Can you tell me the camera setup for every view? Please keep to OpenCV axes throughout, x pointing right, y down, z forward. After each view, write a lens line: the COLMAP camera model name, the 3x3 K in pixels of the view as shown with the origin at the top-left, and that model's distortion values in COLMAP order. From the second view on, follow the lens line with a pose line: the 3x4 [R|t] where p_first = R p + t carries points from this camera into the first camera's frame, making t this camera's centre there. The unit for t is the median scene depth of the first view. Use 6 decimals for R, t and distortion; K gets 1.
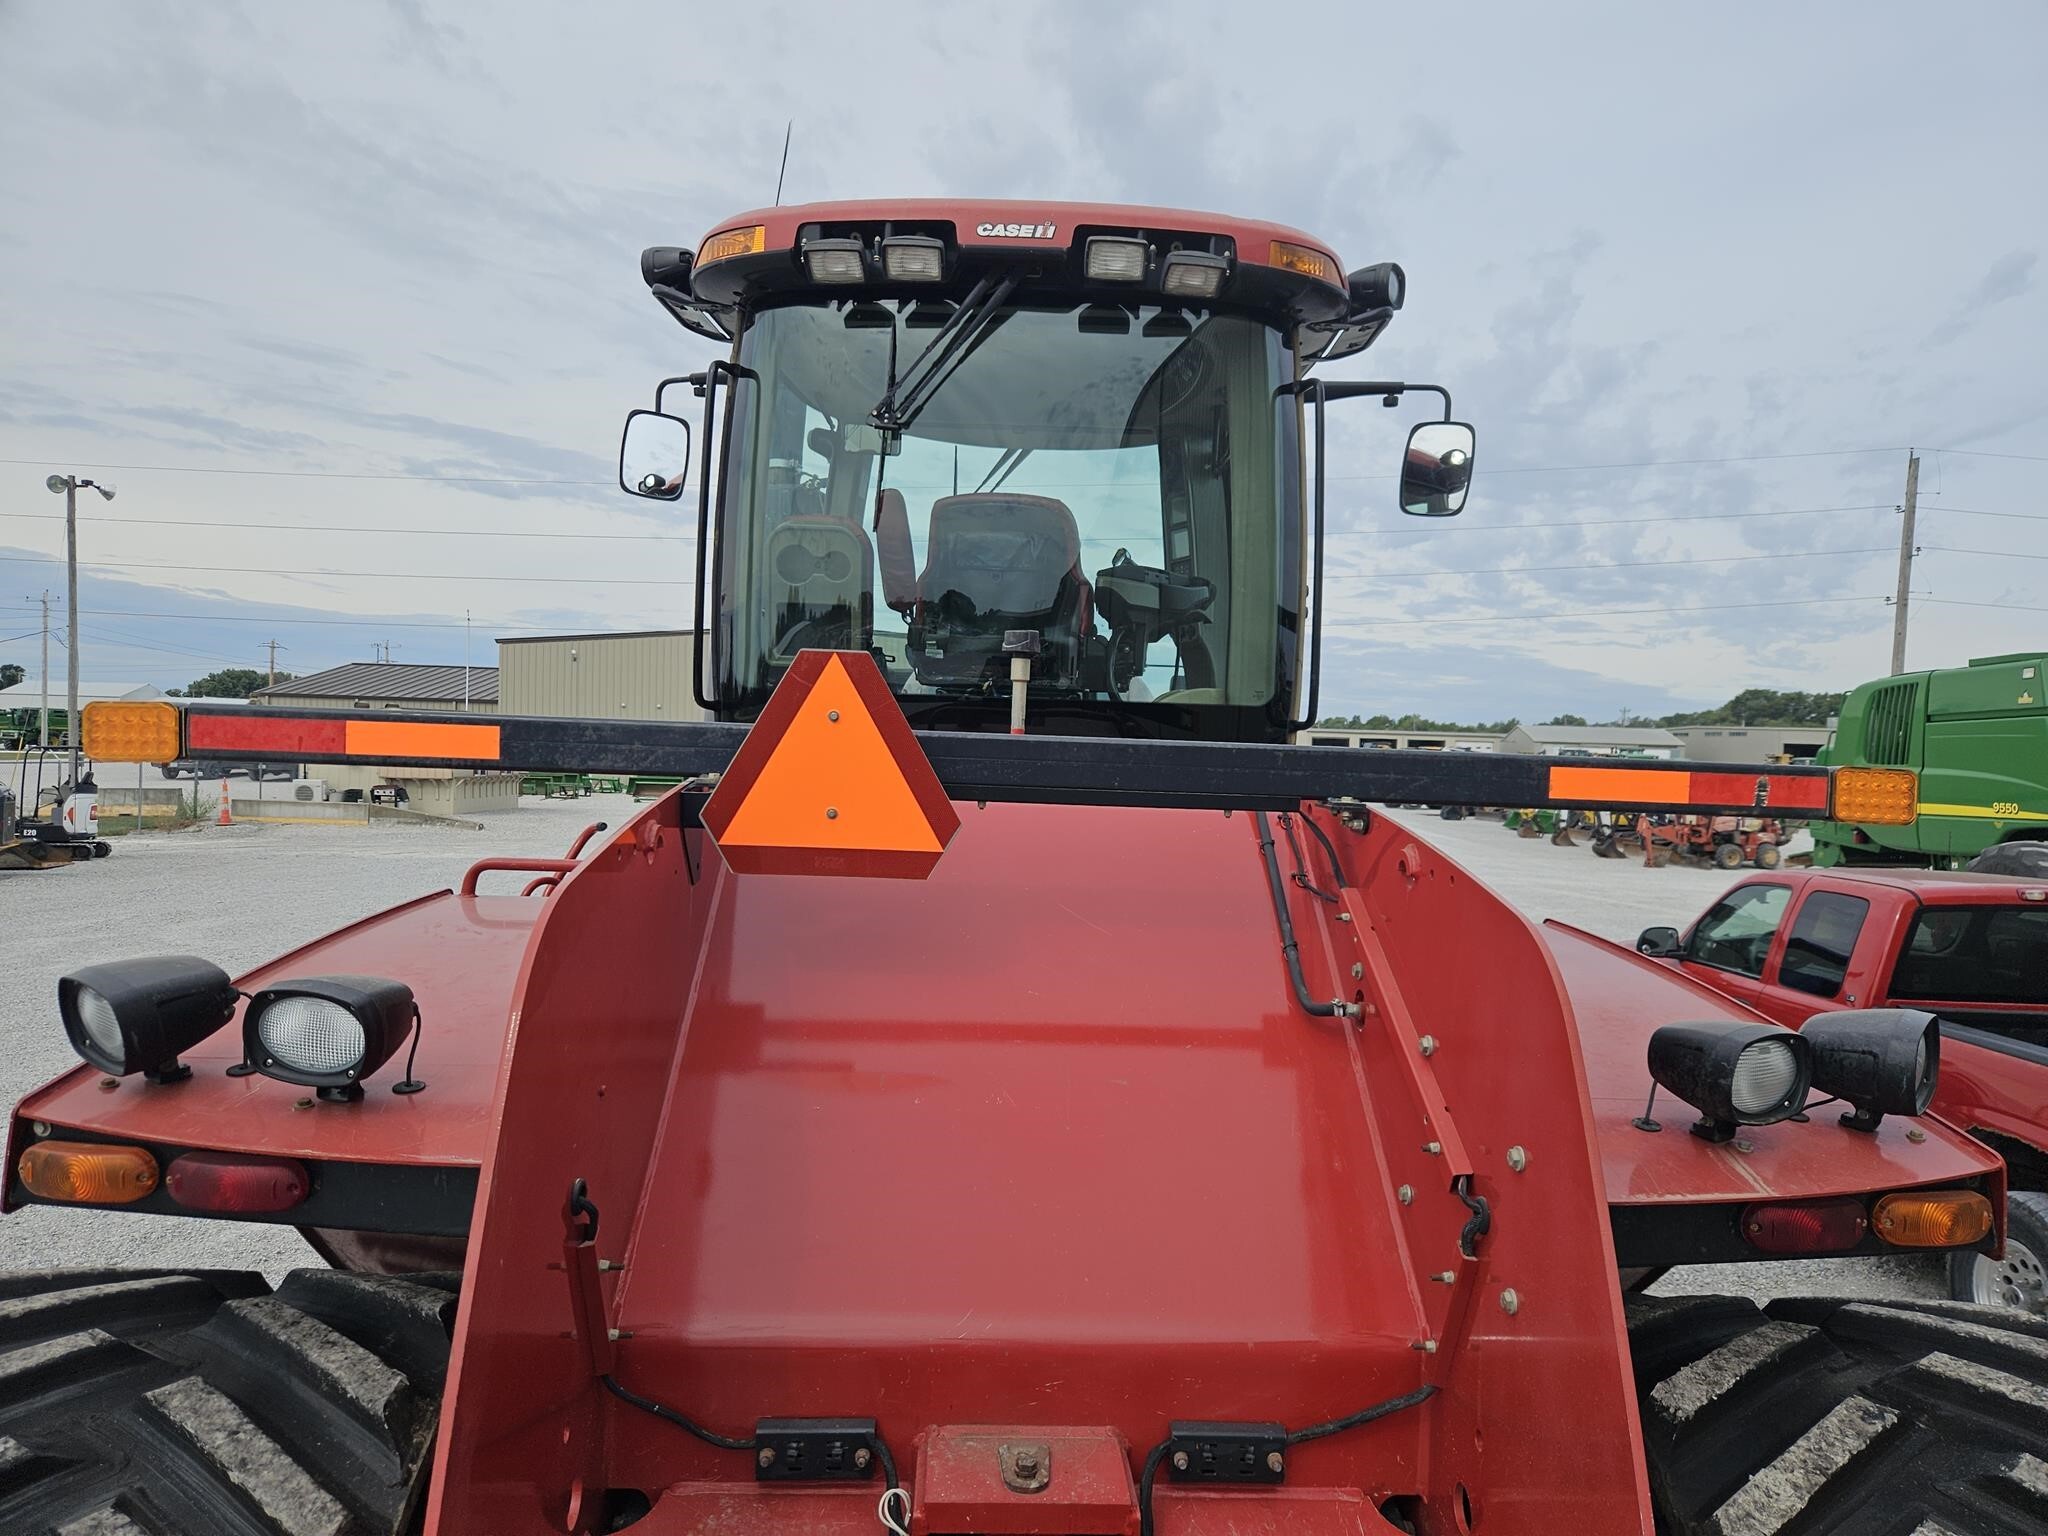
lens RADIAL K [[1372.8, 0, 1037.5], [0, 1372.8, 776.4], [0, 0, 1]] dist [0.053192, -0.044017]
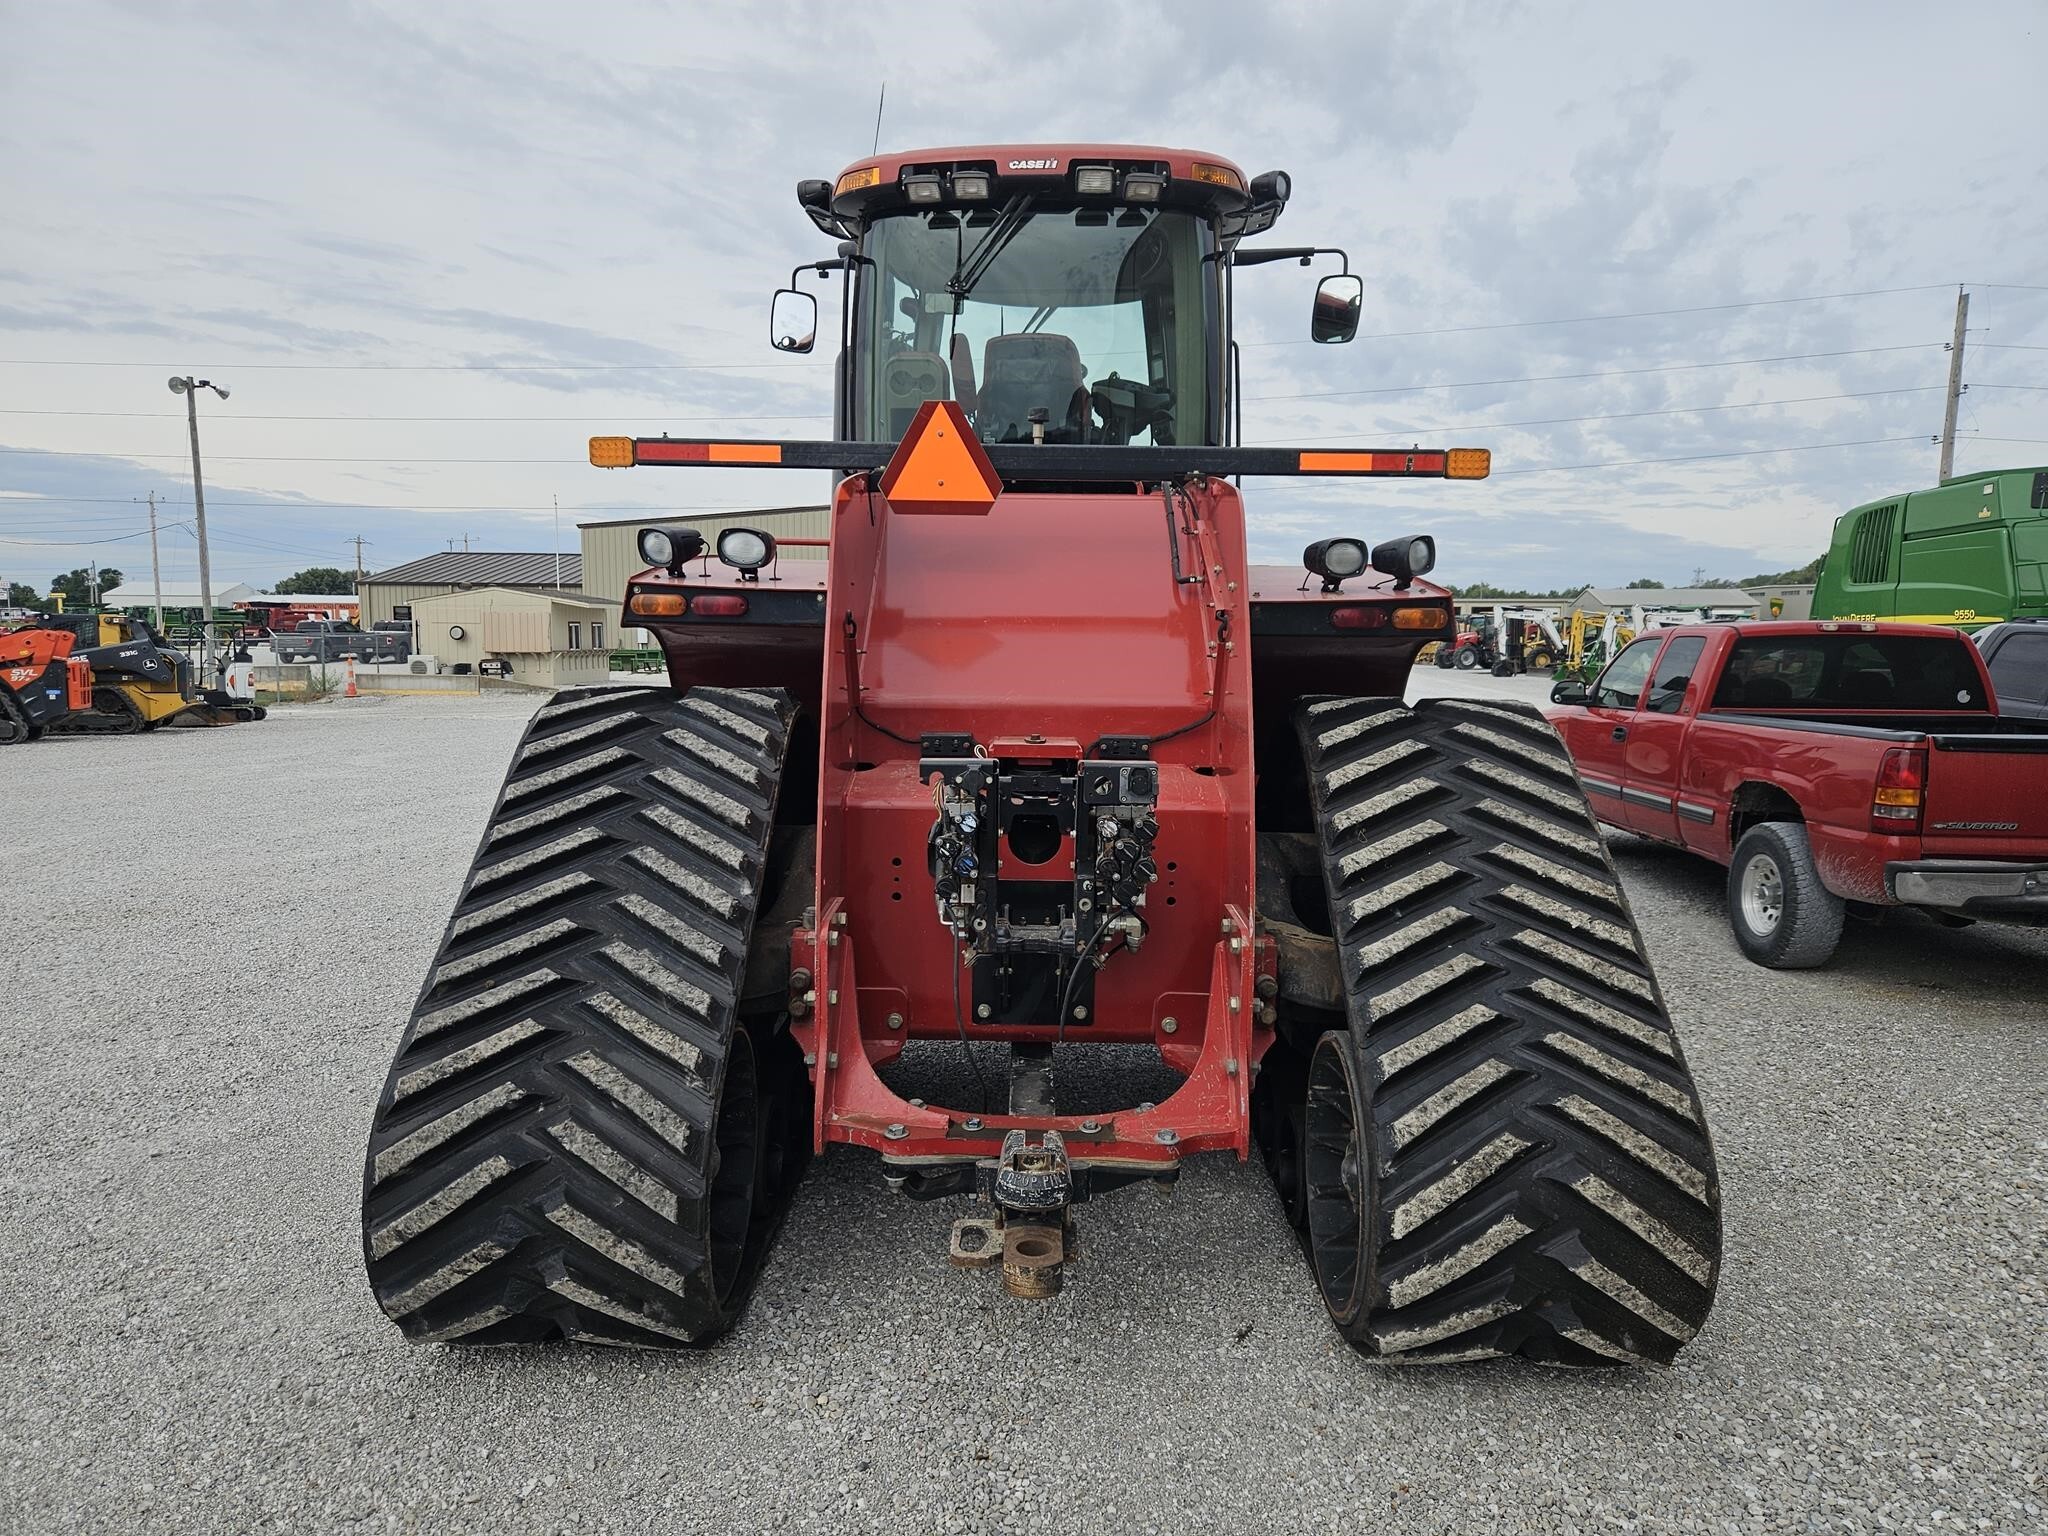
lens RADIAL K [[1373.6, 0, 1024.0], [0, 1373.6, 768.0], [0, 0, 1]] dist [0.051928, -0.042141]
pose [[0.998233, -0.018707, -0.056397, 0.047672], [0.023095, 0.996672, 0.078175, 0.168657], [0.054747, -0.079340, 0.995343, -0.618636]]
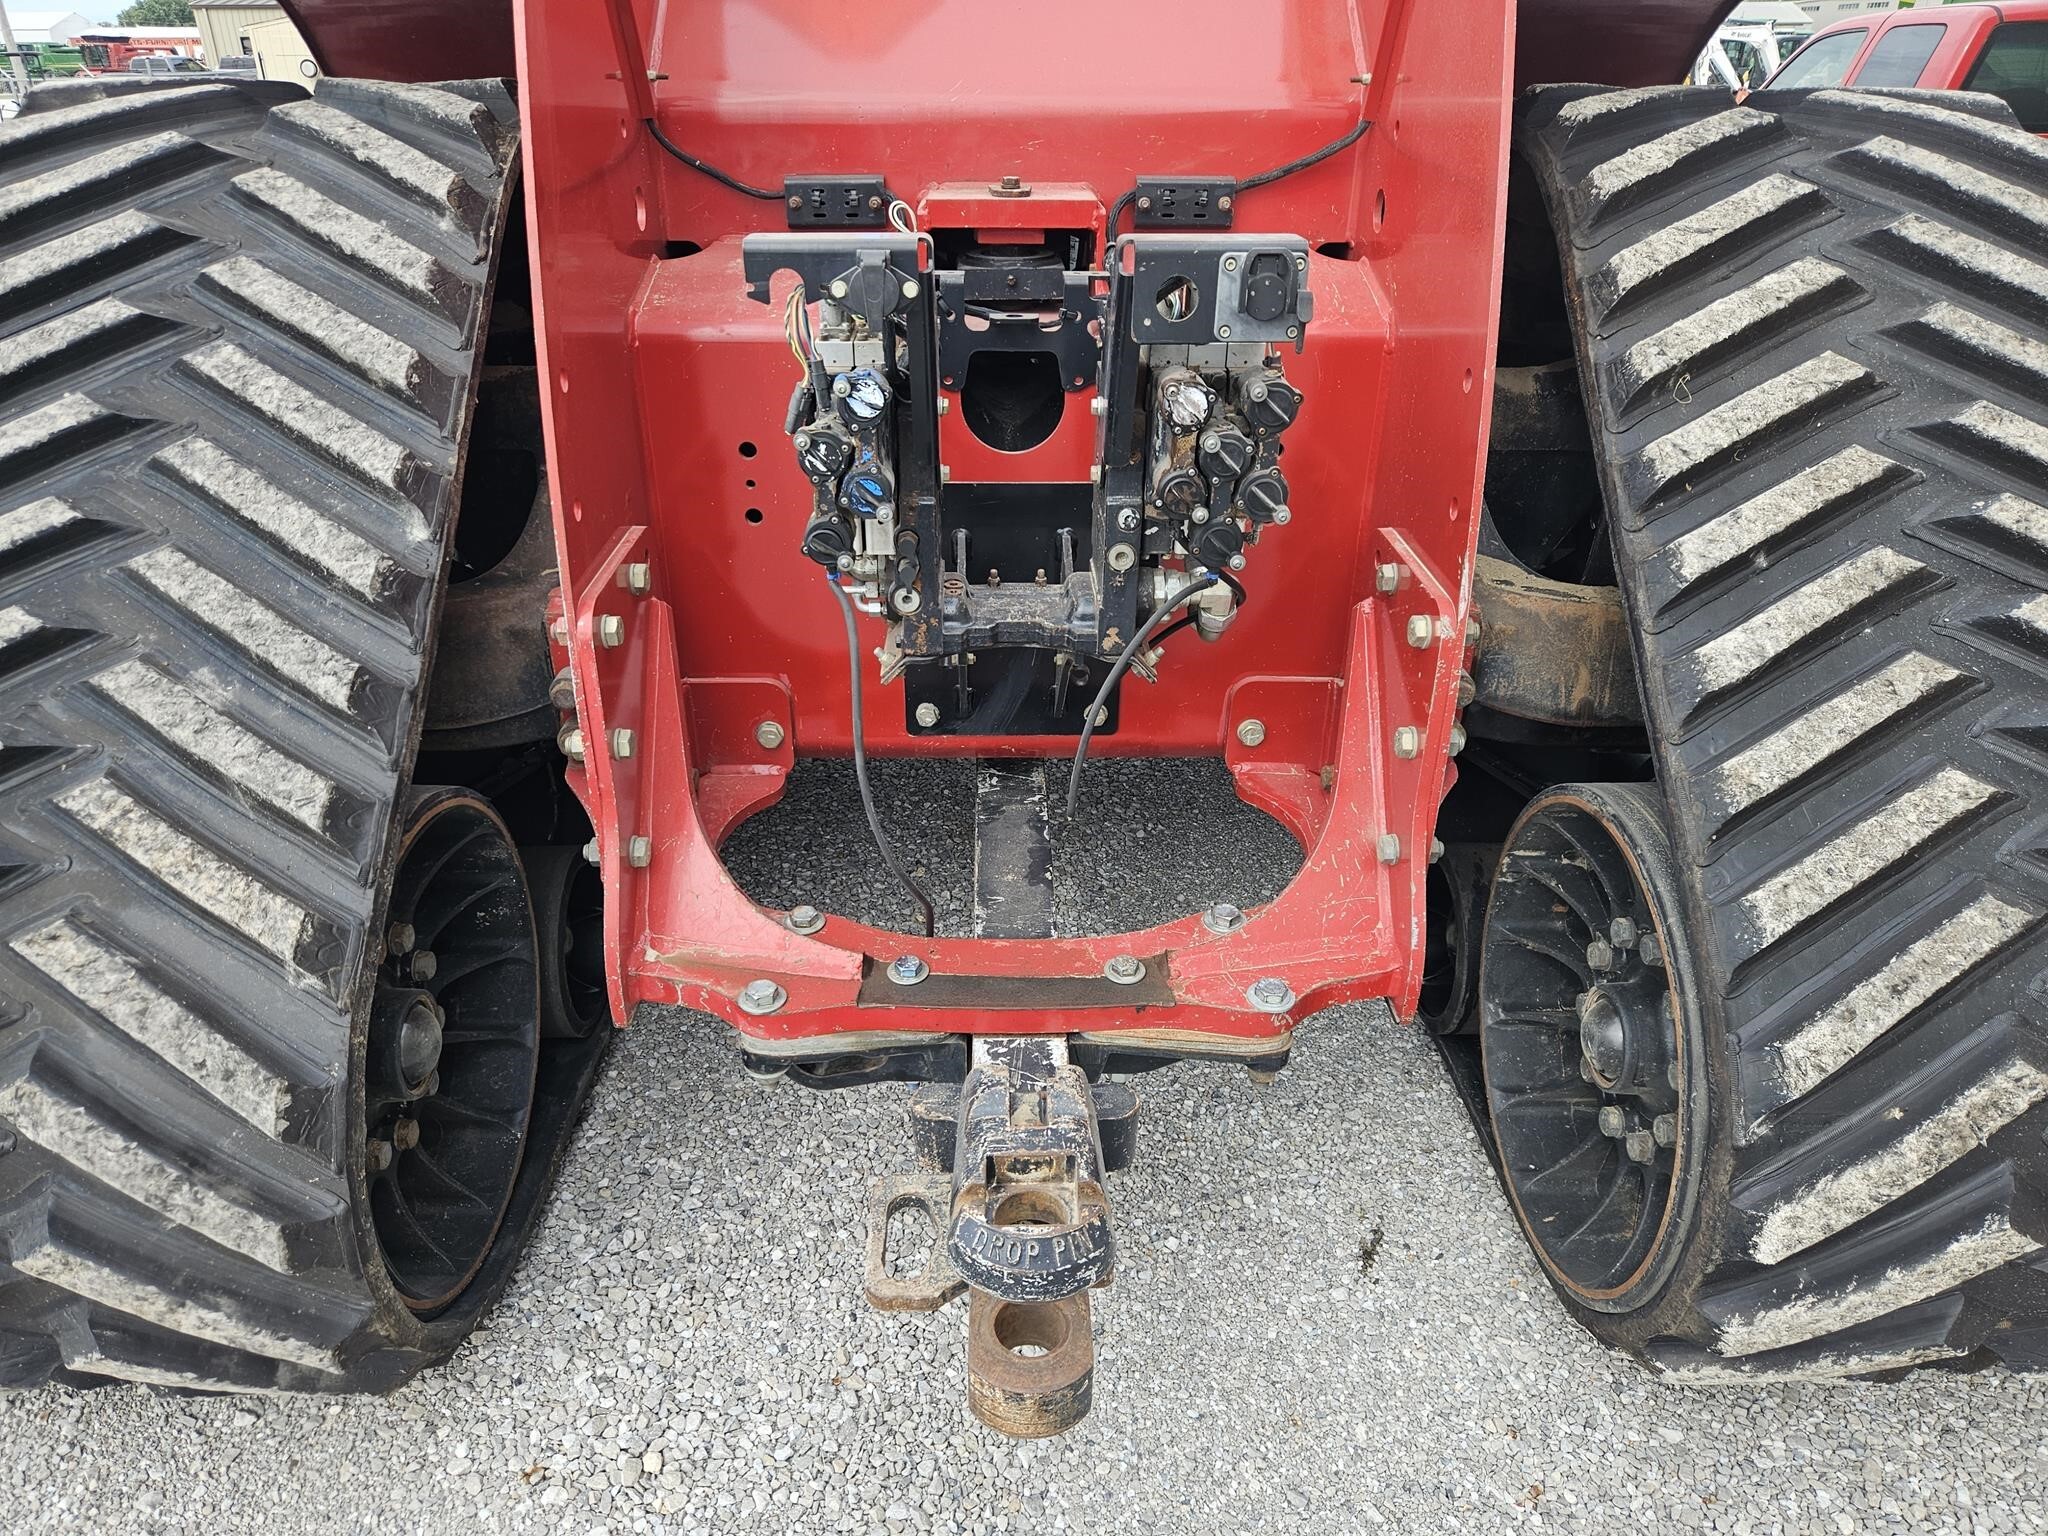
lens RADIAL K [[1372.3, 0, 1011.4], [0, 1372.3, 774.6], [0, 0, 1]] dist [0.067236, -0.062741]
pose [[0.998819, -0.014570, -0.046344, 0.018318], [0.033323, 0.899638, 0.435364, 0.200934], [0.035350, -0.436394, 0.899061, -0.133957]]
